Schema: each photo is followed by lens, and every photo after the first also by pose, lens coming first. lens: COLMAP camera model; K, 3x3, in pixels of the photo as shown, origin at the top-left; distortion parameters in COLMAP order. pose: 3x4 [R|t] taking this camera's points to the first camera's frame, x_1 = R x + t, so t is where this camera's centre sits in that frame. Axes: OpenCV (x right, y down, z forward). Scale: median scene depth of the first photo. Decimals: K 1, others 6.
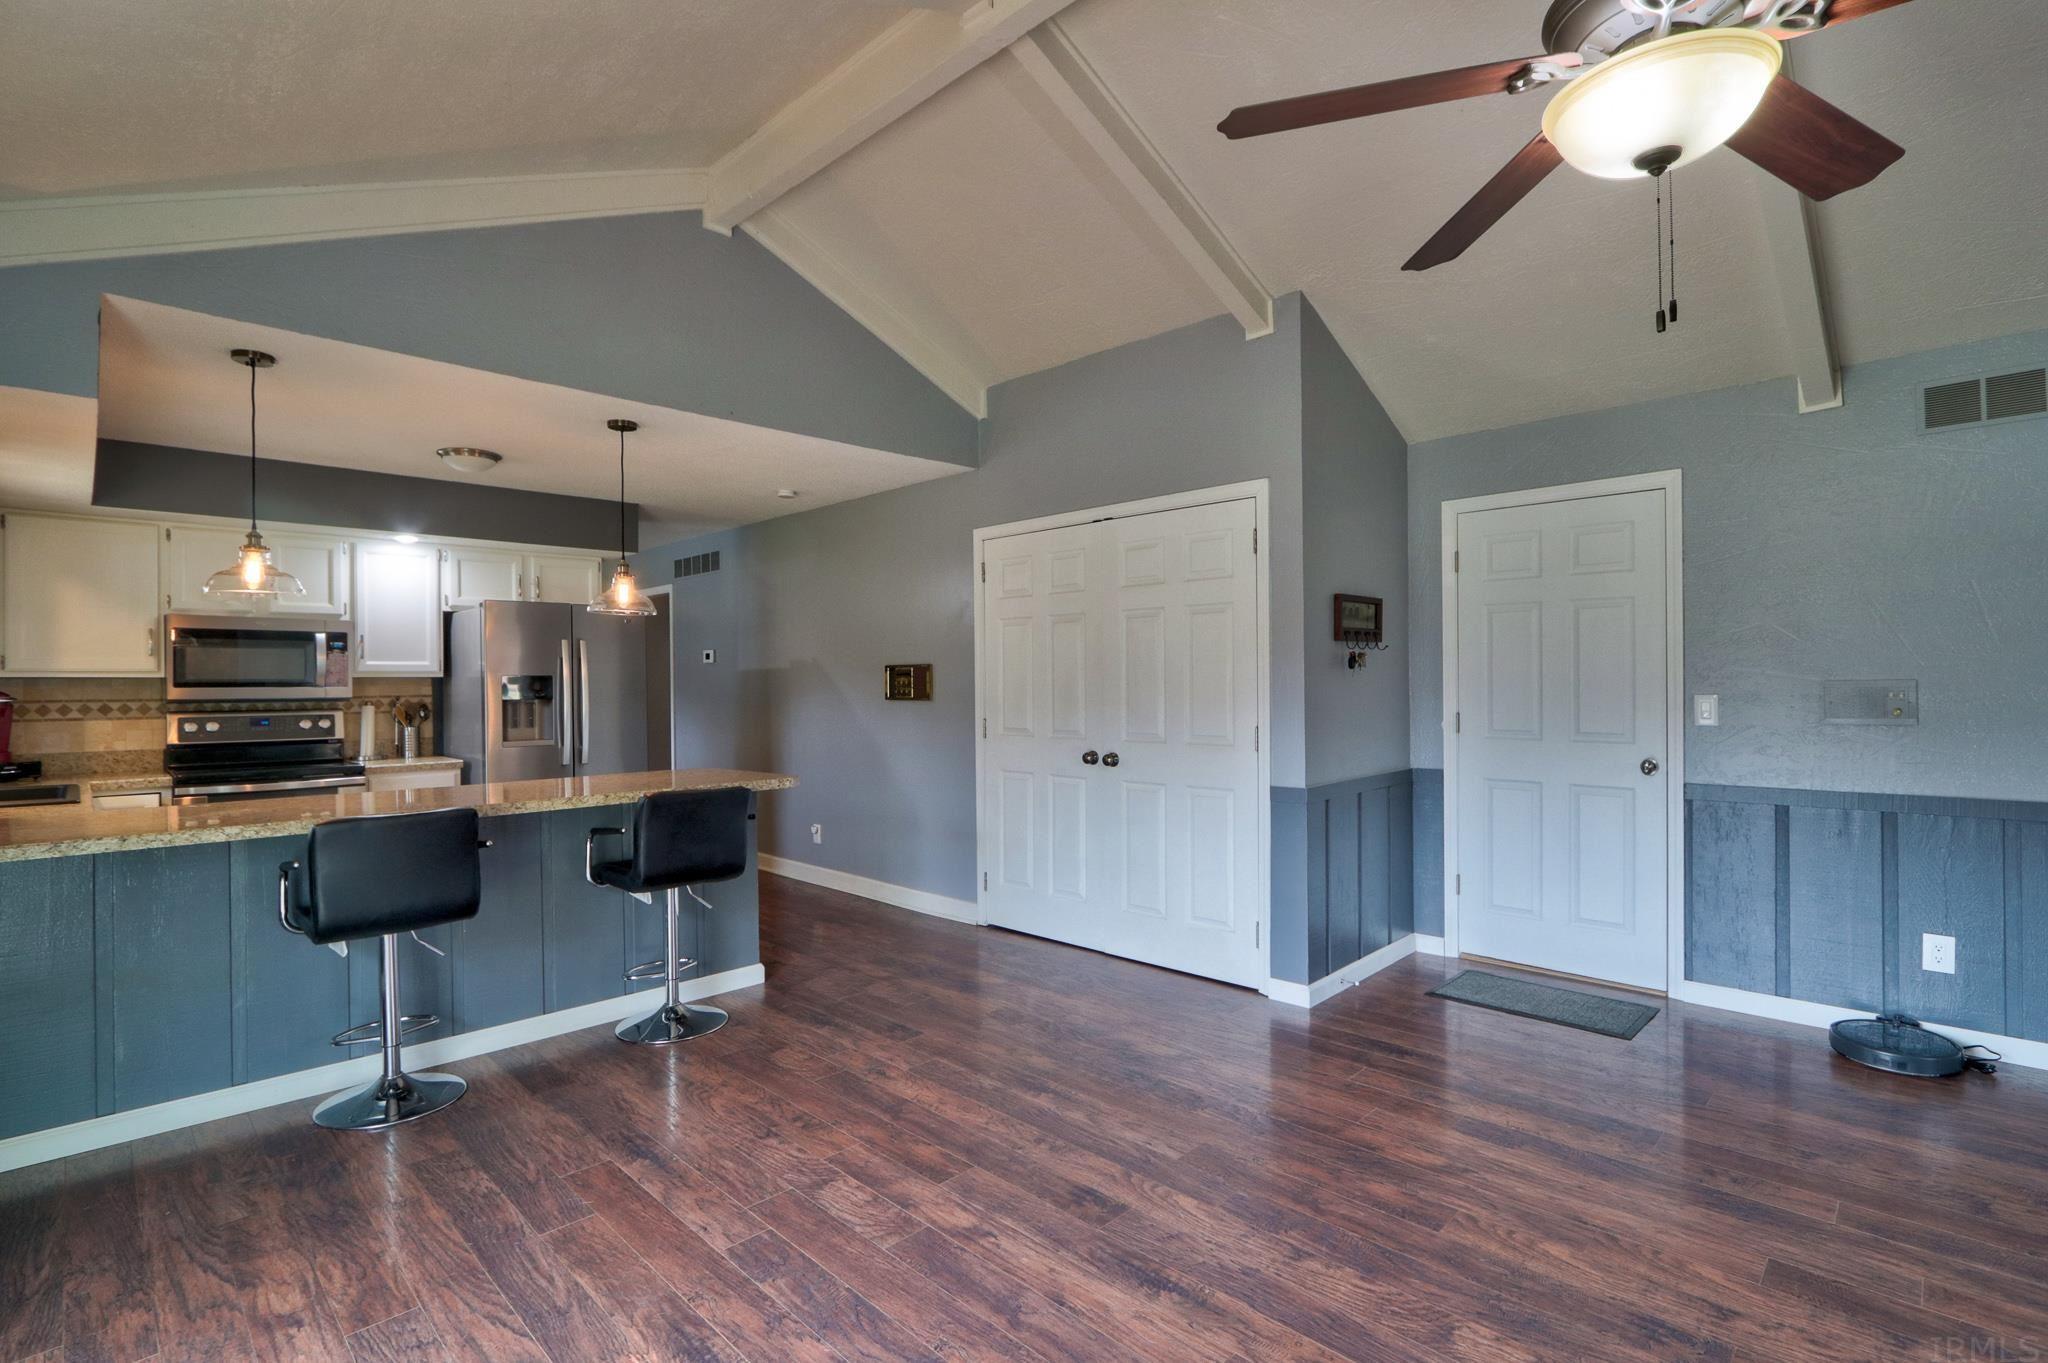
lens RADIAL K [[981.6, 0, 1024.2], [0, 981.6, 683.6], [0, 0, 1]] dist [-0.019646, 0.001382]
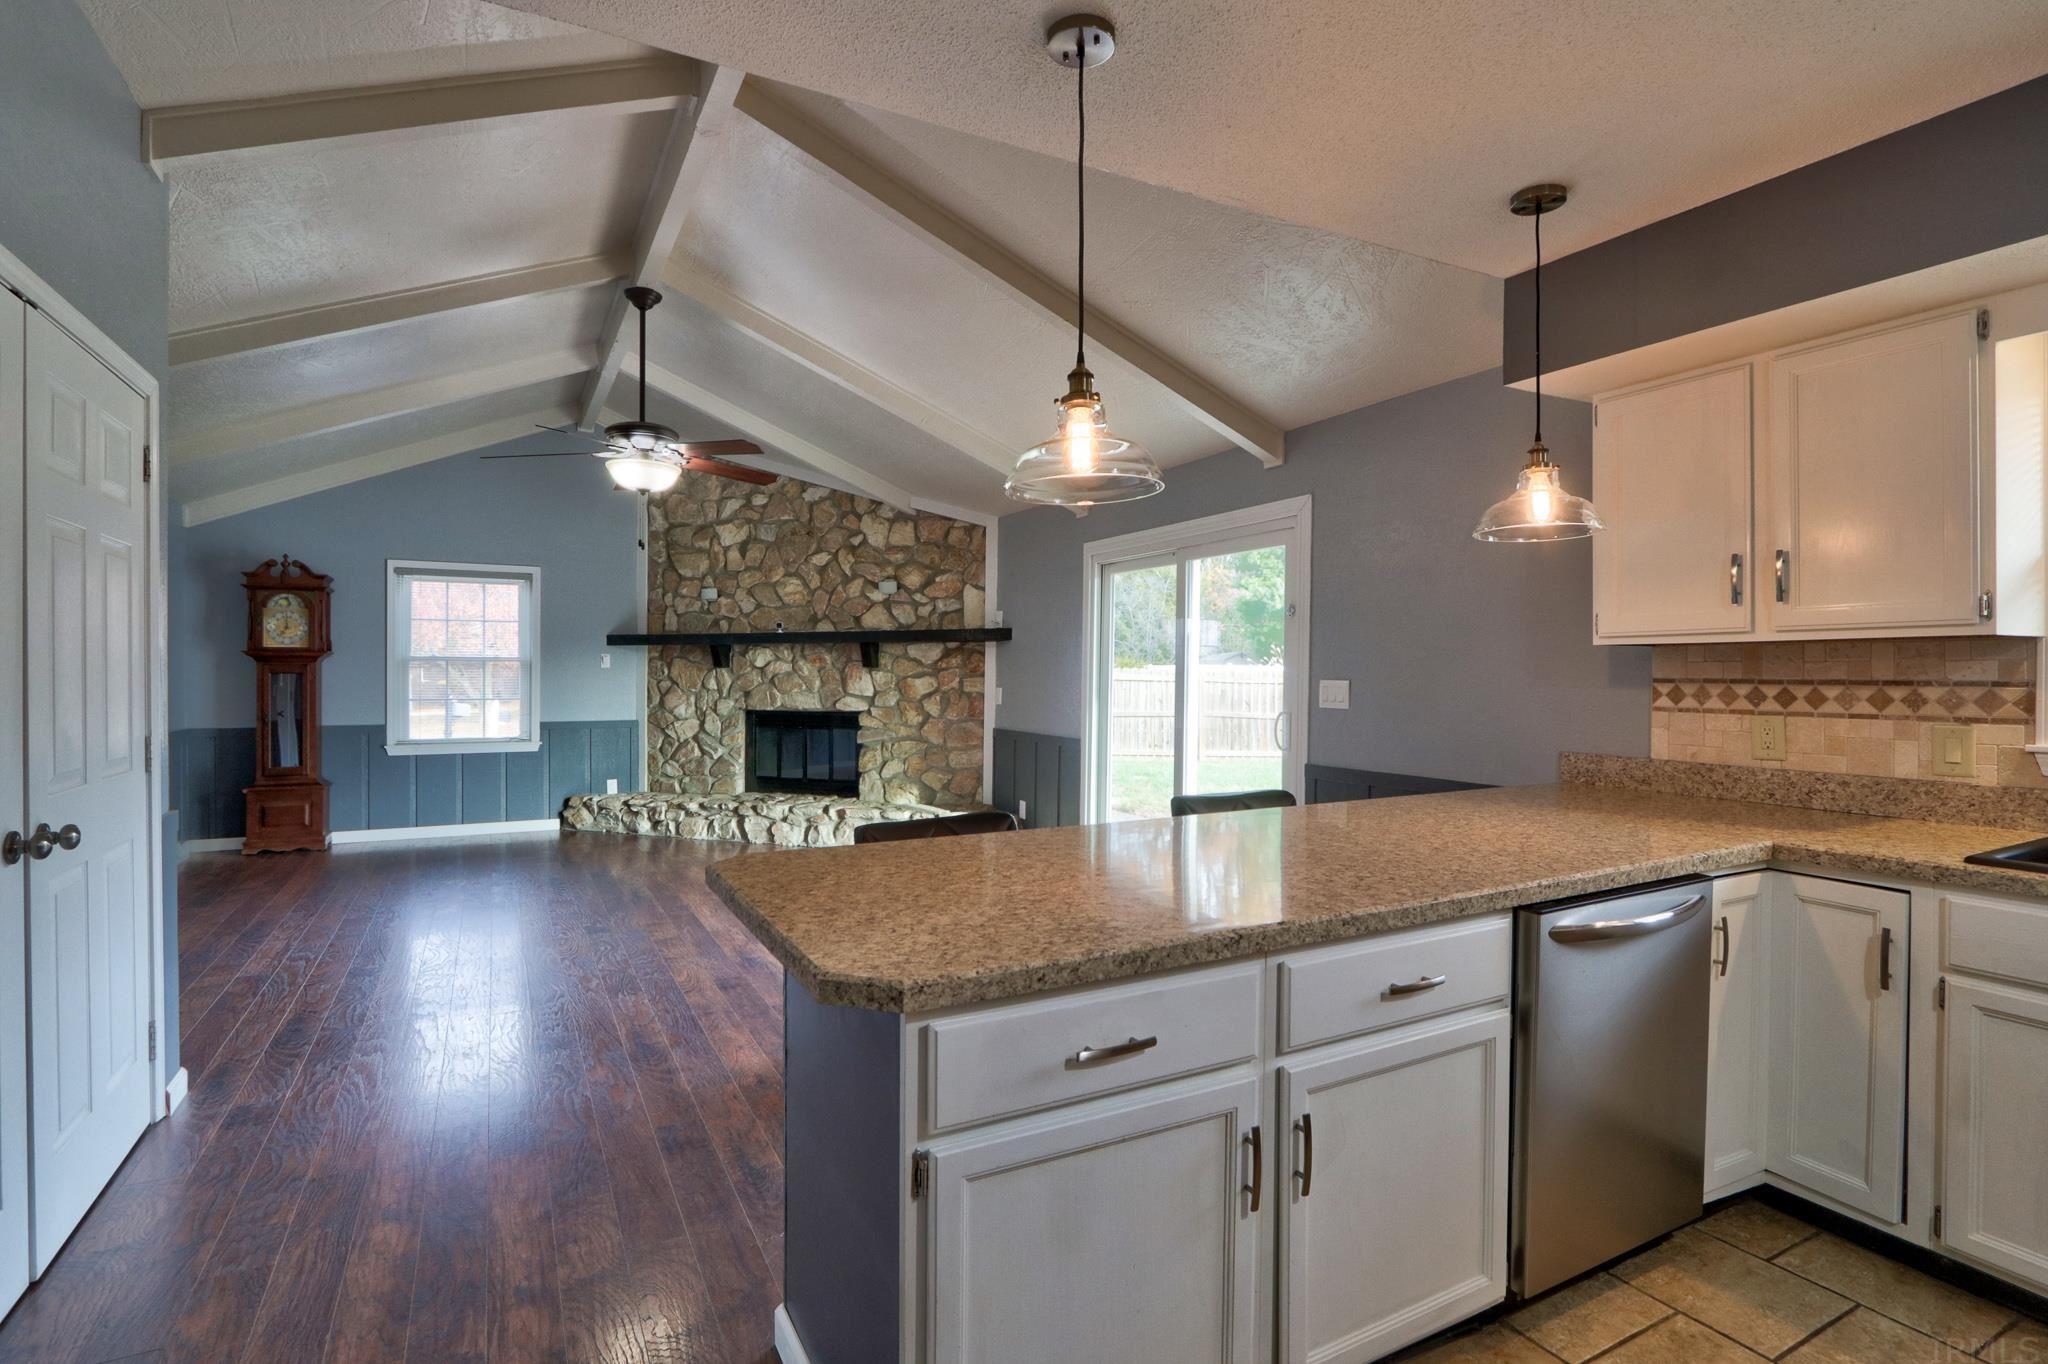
lens RADIAL K [[981.6, 0, 1028.6], [0, 981.6, 679.9], [0, 0, 1]] dist [-0.019646, 0.001382]
pose [[-0.959875, 0.003311, 0.280407, -0.945004], [0.005566, 0.999958, 0.007243, 0.010248], [-0.280371, 0.008513, -0.959854, 2.619926]]
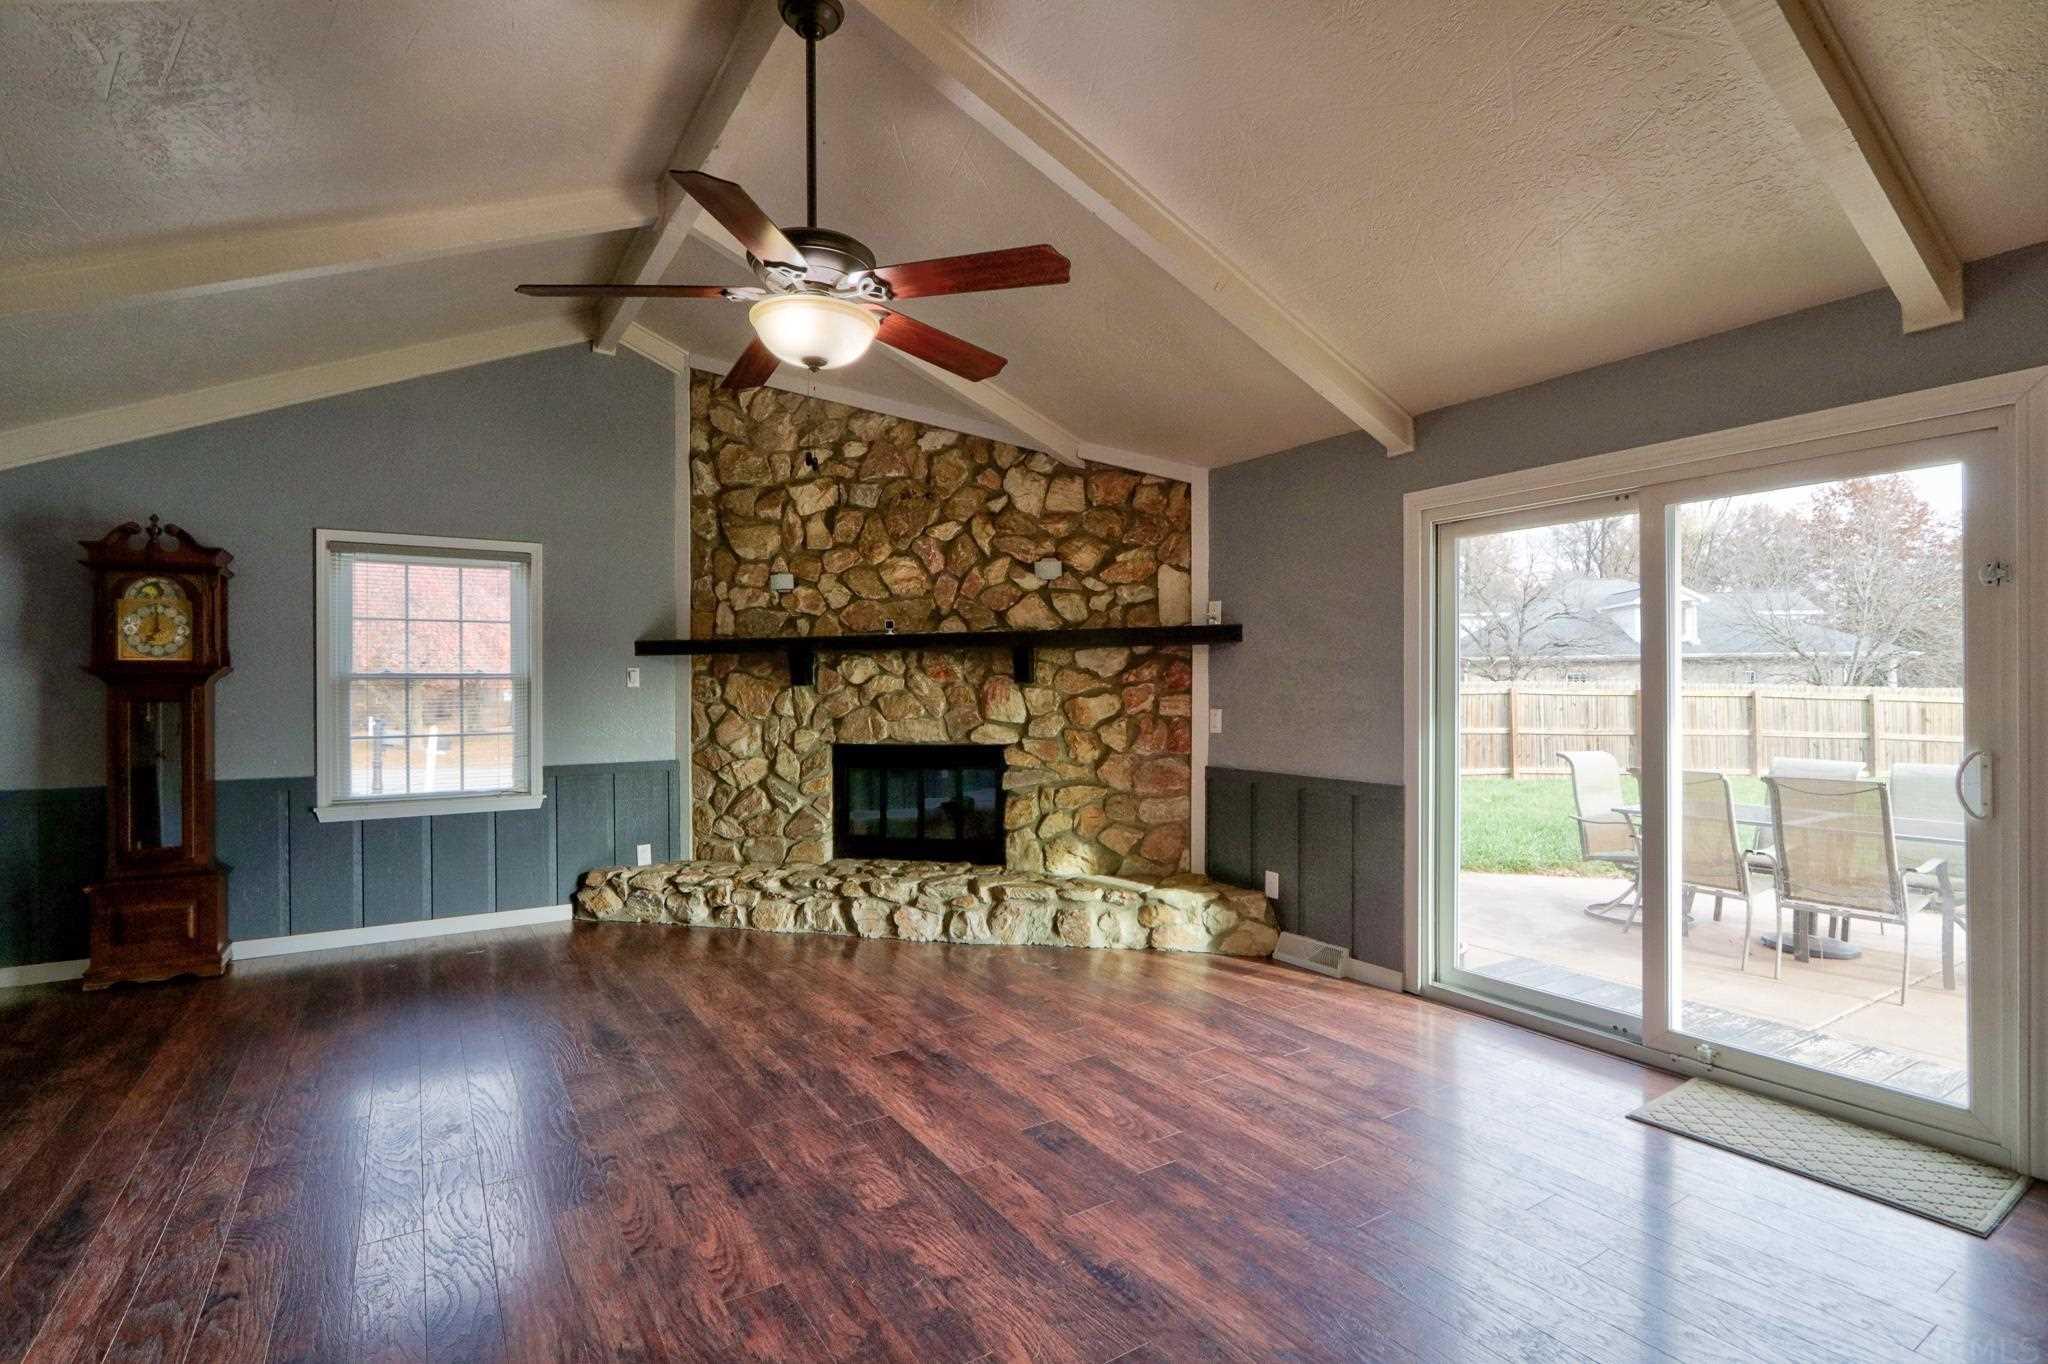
lens RADIAL K [[981.6, 0, 1018.6], [0, 981.6, 685.9], [0, 0, 1]] dist [-0.019646, 0.001382]
pose [[-0.973602, 0.016375, 0.227665, -0.015482], [0.016746, 0.999860, -0.000302, -0.002812], [-0.227638, 0.003519, -0.973740, 1.871158]]
